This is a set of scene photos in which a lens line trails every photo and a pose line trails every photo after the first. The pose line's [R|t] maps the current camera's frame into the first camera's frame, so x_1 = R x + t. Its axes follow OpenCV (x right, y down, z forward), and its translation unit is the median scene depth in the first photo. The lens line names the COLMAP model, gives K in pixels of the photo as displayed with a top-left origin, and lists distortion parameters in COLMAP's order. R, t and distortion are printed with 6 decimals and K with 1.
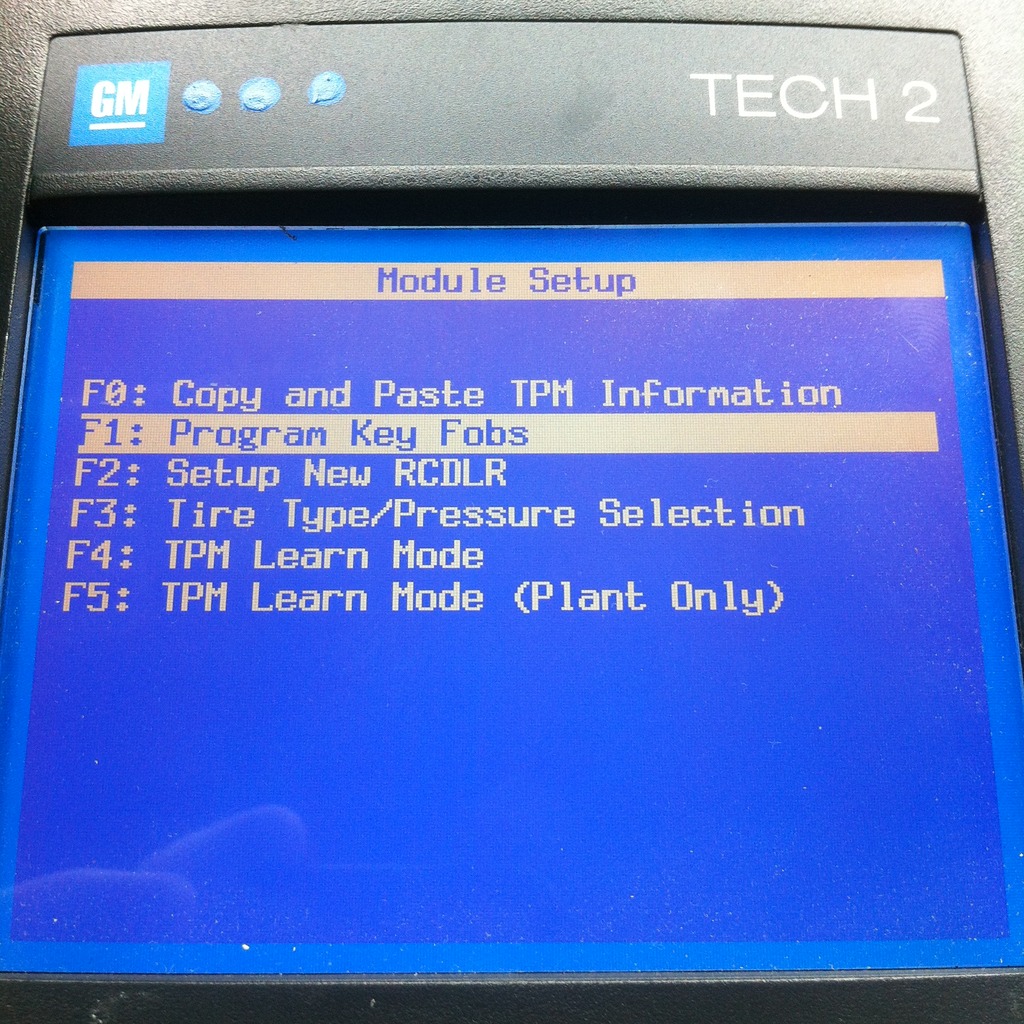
lens RADIAL K [[1377.7, 0, 514.7], [0, 1377.7, 498.1], [0, 0, 1]] dist [0.109515, -0.469014]
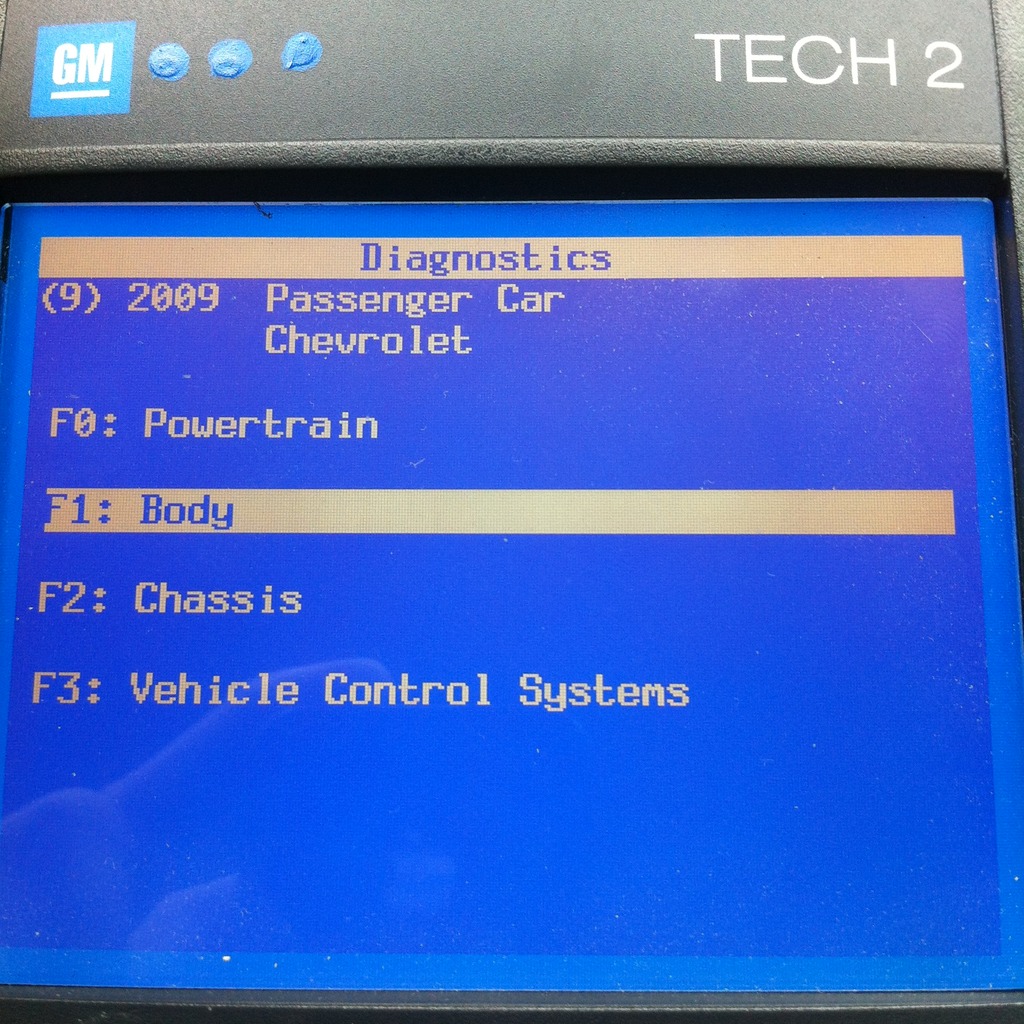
lens RADIAL K [[1377.7, 0, 514.7], [0, 1377.7, 498.1], [0, 0, 1]] dist [0.109515, -0.469014]
pose [[0.999786, 0.004180, -0.020272, 0.027025], [-0.001835, 0.993441, 0.114331, -0.105282], [0.020617, -0.114270, 0.993236, 0.046445]]
